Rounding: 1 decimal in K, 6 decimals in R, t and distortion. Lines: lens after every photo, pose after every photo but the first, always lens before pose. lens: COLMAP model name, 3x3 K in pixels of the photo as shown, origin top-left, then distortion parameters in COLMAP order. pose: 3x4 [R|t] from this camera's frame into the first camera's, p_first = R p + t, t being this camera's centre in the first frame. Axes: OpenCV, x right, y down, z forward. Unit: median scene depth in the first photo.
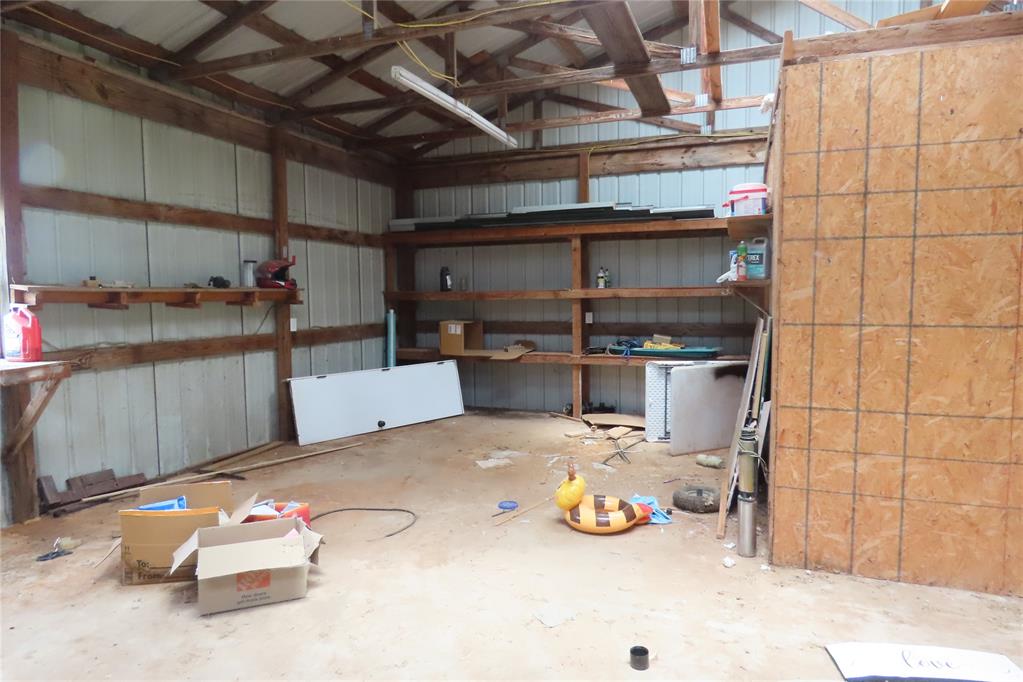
lens RADIAL K [[644.5, 0, 508.9], [0, 644.5, 341.4], [0, 0, 1]] dist [-0.013313, 0.001340]
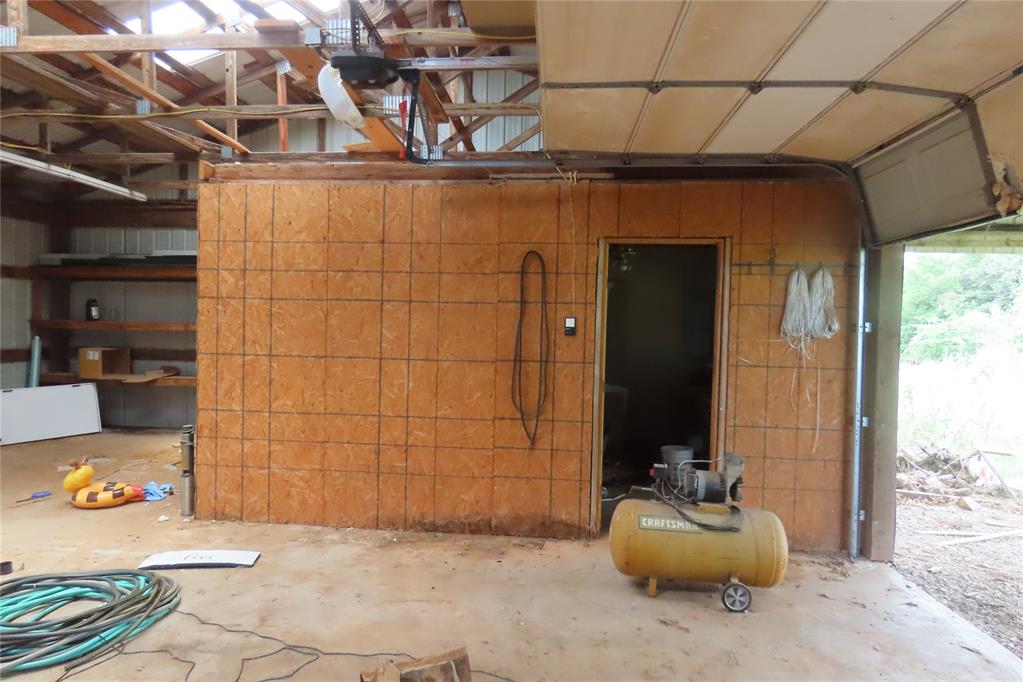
lens RADIAL K [[644.5, 0, 513.7], [0, 644.5, 341.2], [0, 0, 1]] dist [-0.013313, 0.001340]
pose [[0.959913, 0.021903, 0.279440, 0.498109], [-0.008492, 0.998757, -0.049113, 0.008476], [-0.280168, 0.044771, 0.958906, -0.442930]]
